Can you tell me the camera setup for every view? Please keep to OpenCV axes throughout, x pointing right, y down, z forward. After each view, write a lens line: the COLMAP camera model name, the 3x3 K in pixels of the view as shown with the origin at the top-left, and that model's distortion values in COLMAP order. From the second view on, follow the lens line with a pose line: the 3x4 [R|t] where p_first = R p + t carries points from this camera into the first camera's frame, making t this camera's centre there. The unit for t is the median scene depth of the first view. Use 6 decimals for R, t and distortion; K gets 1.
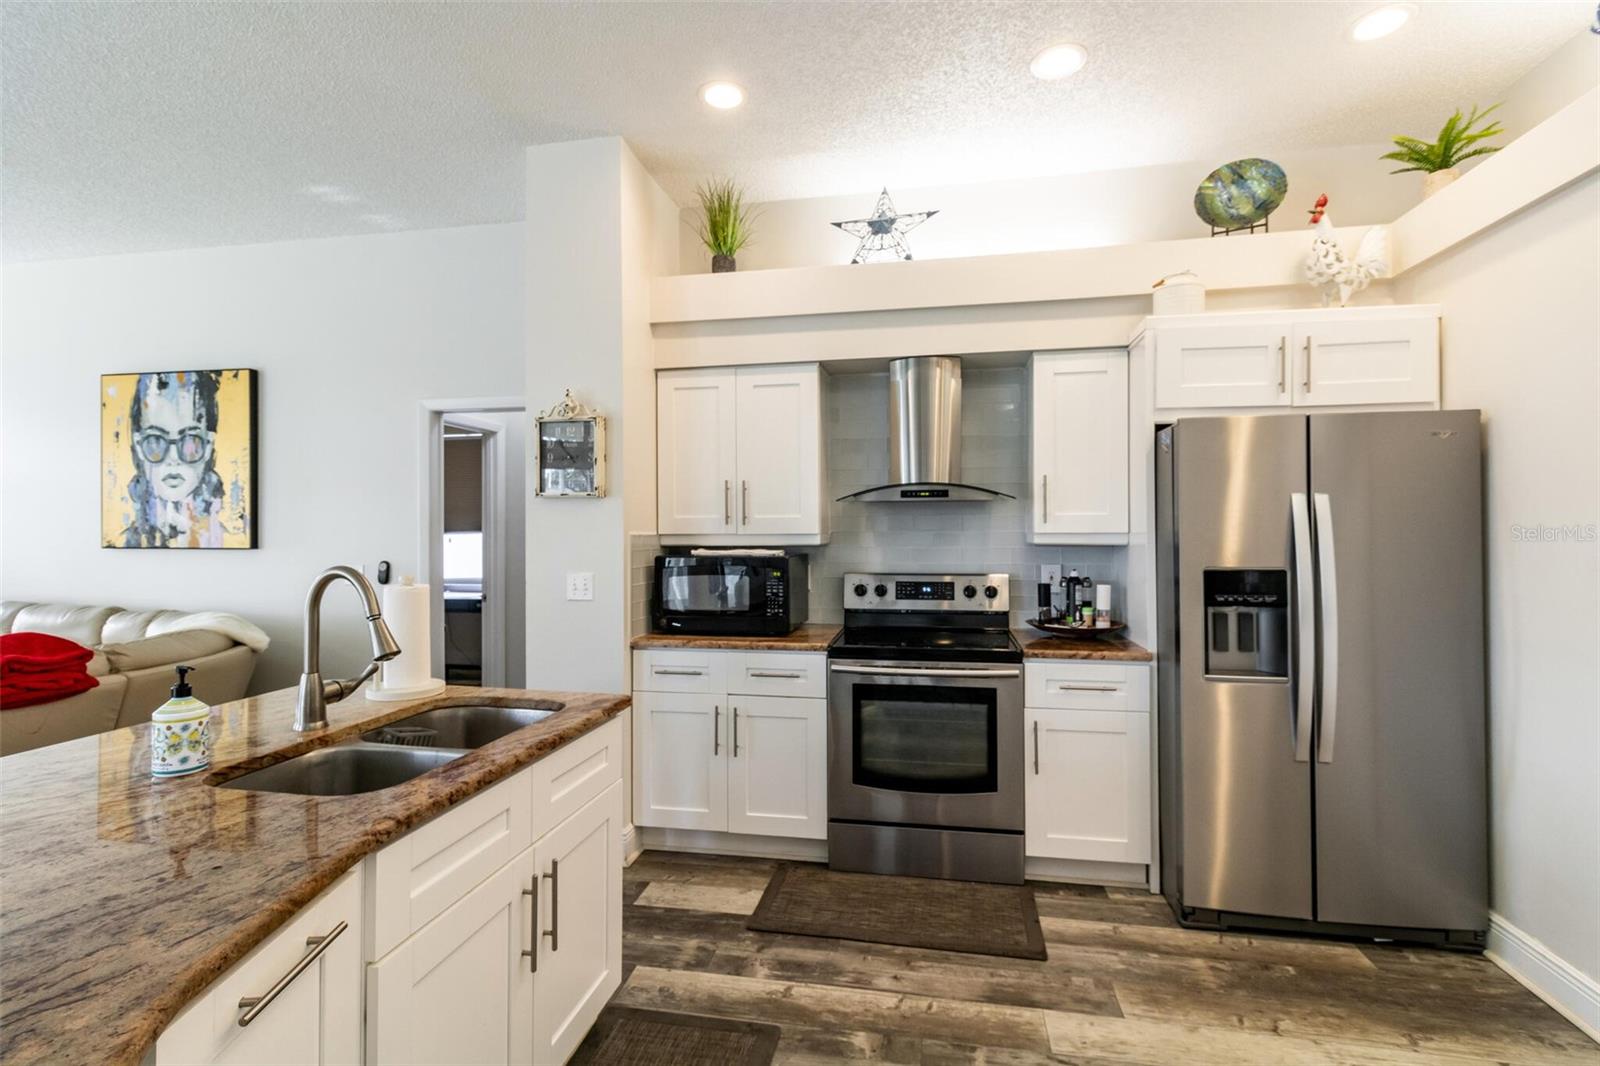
lens RADIAL K [[743.3, 0, 806.4], [0, 743.3, 530.4], [0, 0, 1]] dist [0.008498, -0.000688]
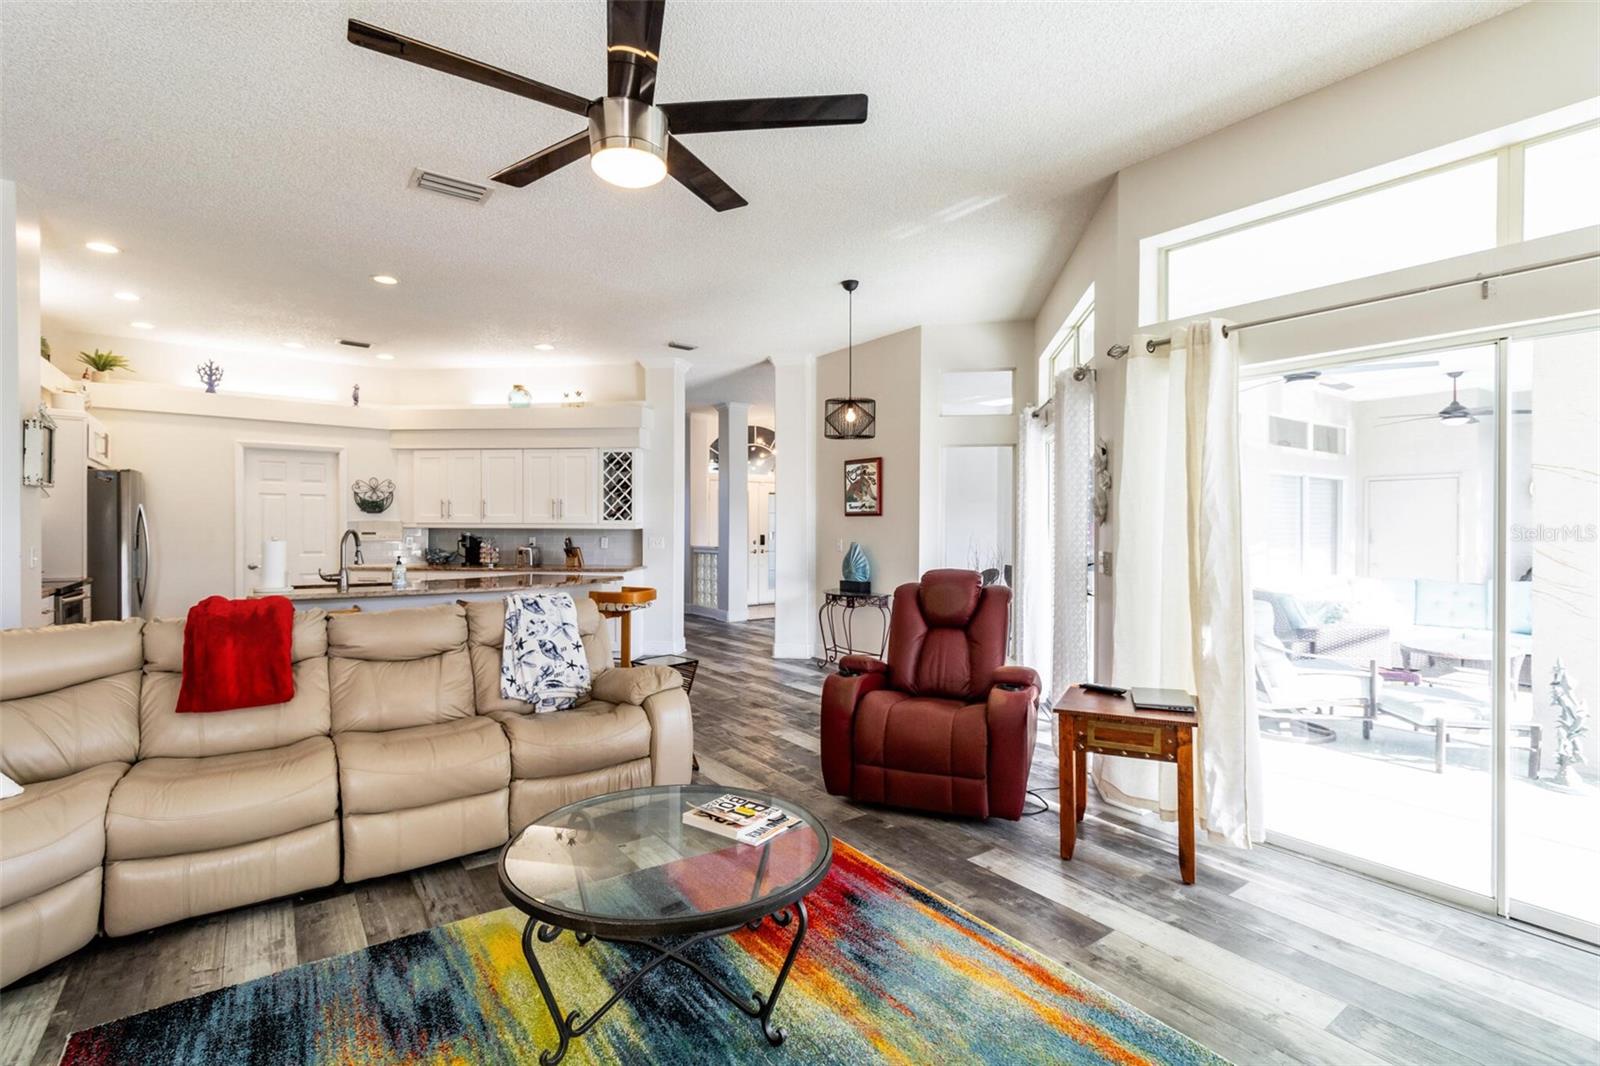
lens RADIAL K [[743.3, 0, 808.9], [0, 743.3, 524.8], [0, 0, 1]] dist [0.008498, -0.000688]
pose [[-0.731196, 0.002629, 0.682162, -1.575097], [-0.002714, 0.999973, -0.006762, 0.019234], [-0.682162, -0.006796, -0.731170, 0.760493]]
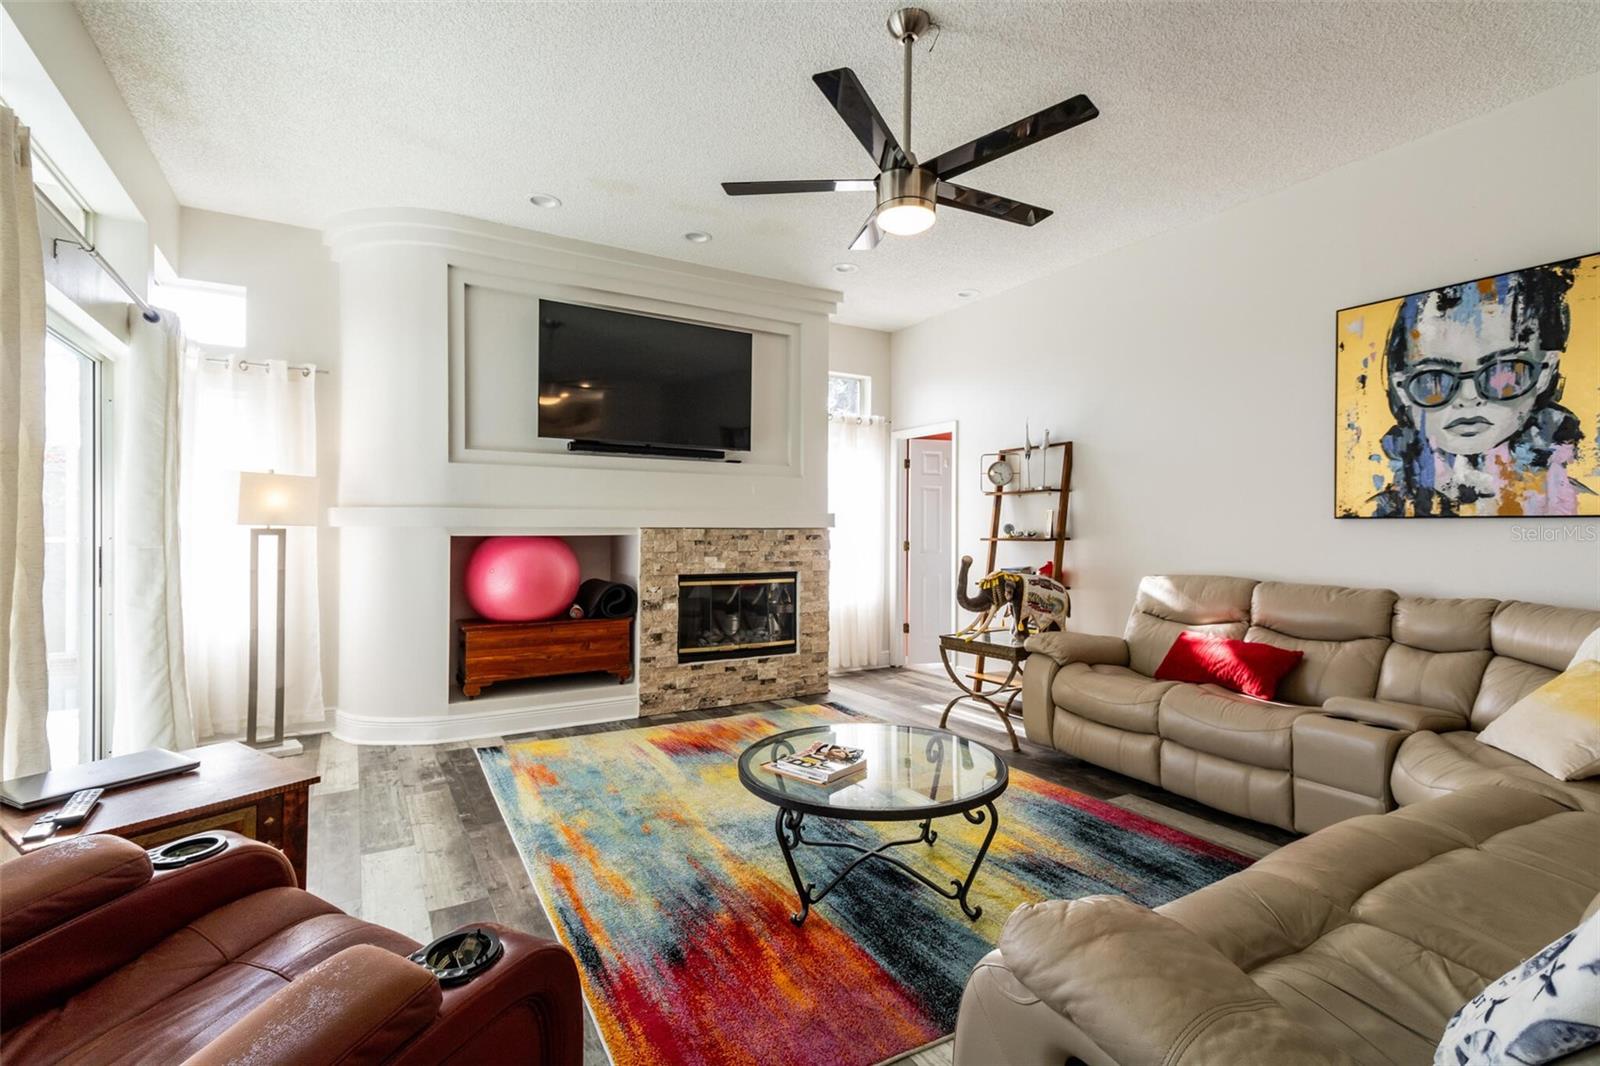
lens RADIAL K [[743.3, 0, 809.5], [0, 743.3, 529.2], [0, 0, 1]] dist [0.008498, -0.000688]
pose [[0.664770, 0.006024, -0.747024, -0.739422], [-0.005291, 0.999980, 0.003356, 0.037784], [0.747029, 0.001722, 0.664789, 0.007701]]
